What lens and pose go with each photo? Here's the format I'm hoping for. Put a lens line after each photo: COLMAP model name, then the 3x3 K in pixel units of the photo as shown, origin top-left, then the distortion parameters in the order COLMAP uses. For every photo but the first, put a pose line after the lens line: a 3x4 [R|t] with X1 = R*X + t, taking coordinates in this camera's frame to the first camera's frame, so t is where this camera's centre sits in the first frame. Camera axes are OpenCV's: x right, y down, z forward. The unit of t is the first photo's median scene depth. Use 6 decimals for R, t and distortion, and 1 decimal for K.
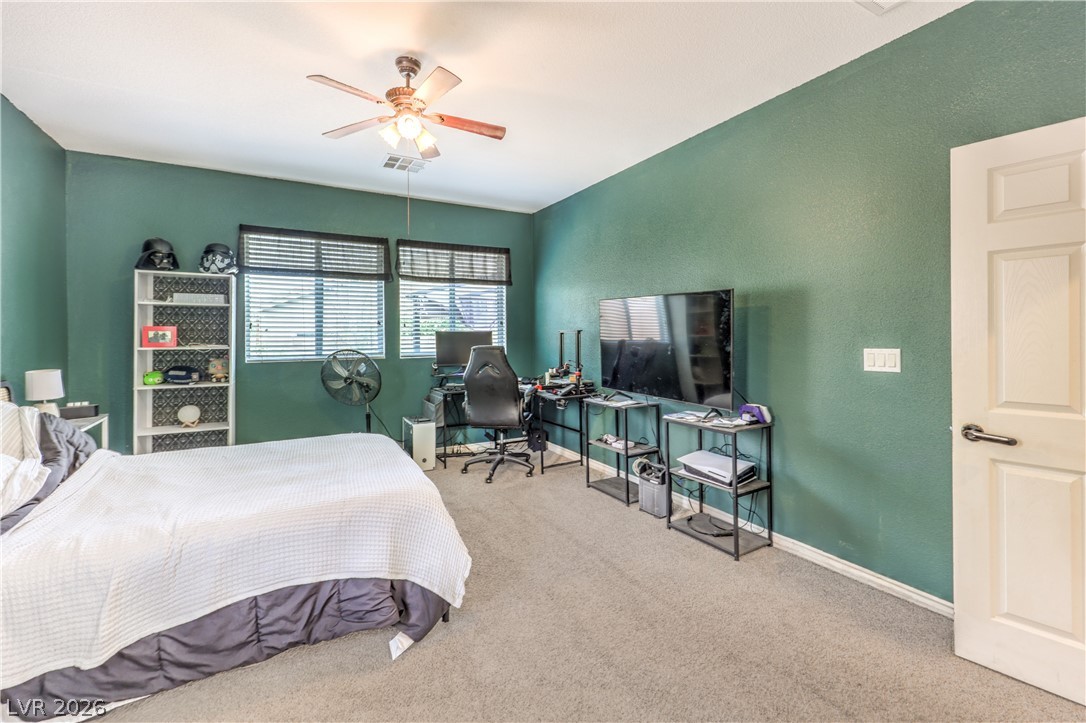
lens RADIAL K [[450.4, 0, 543.5], [0, 450.4, 336.4], [0, 0, 1]] dist [-0.001928, -0.000463]
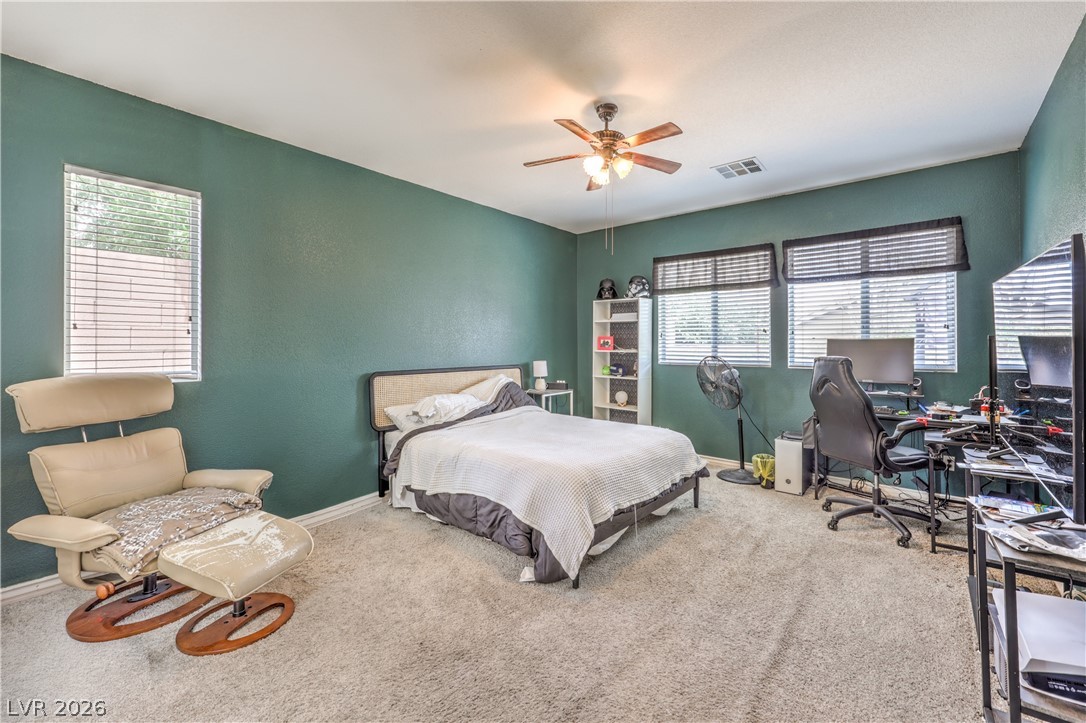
lens RADIAL K [[450.4, 0, 569.3], [0, 450.4, 333.0], [0, 0, 1]] dist [-0.001928, -0.000463]
pose [[0.385559, -0.013391, -0.922586, 0.474567], [-0.004202, 0.999859, -0.016268, -0.008108], [0.922674, 0.010149, 0.385449, 0.284604]]
